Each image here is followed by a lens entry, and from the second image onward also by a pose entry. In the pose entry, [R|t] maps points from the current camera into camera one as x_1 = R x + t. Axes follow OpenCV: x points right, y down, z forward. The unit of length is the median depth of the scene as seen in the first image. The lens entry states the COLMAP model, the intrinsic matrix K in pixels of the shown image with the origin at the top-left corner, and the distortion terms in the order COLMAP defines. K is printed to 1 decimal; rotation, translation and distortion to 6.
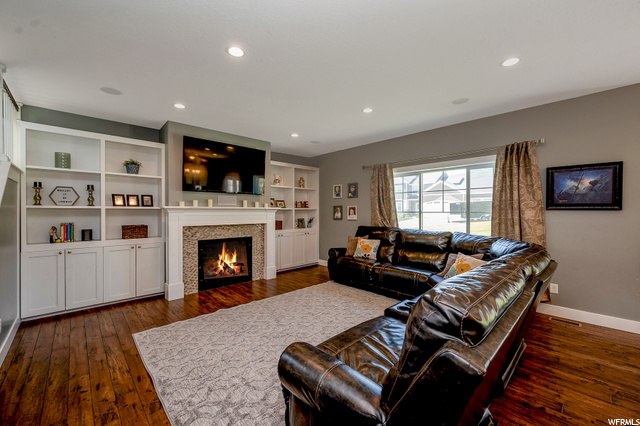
lens RADIAL K [[261.9, 0, 320.0], [0, 261.9, 213.0], [0, 0, 1]] dist [-0.002132, -0.000483]
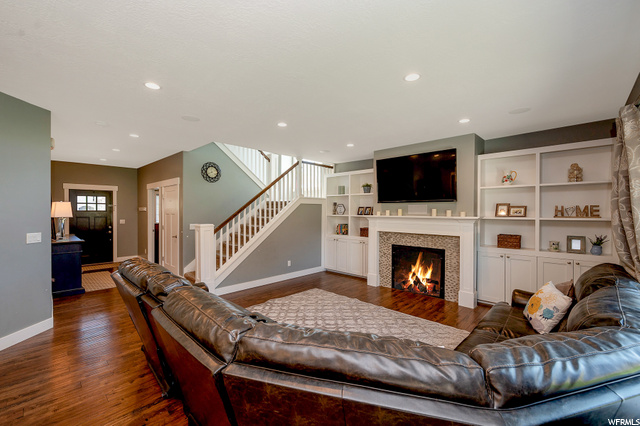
lens RADIAL K [[273.9, 0, 320.0], [0, 273.9, 213.0], [0, 0, 1]] dist [0.000200, -0.000018]
pose [[0.026093, 0.004958, -0.999647, 0.726560], [-0.013189, 0.999902, 0.004615, -0.035531], [0.999573, 0.013064, 0.026156, 0.616214]]
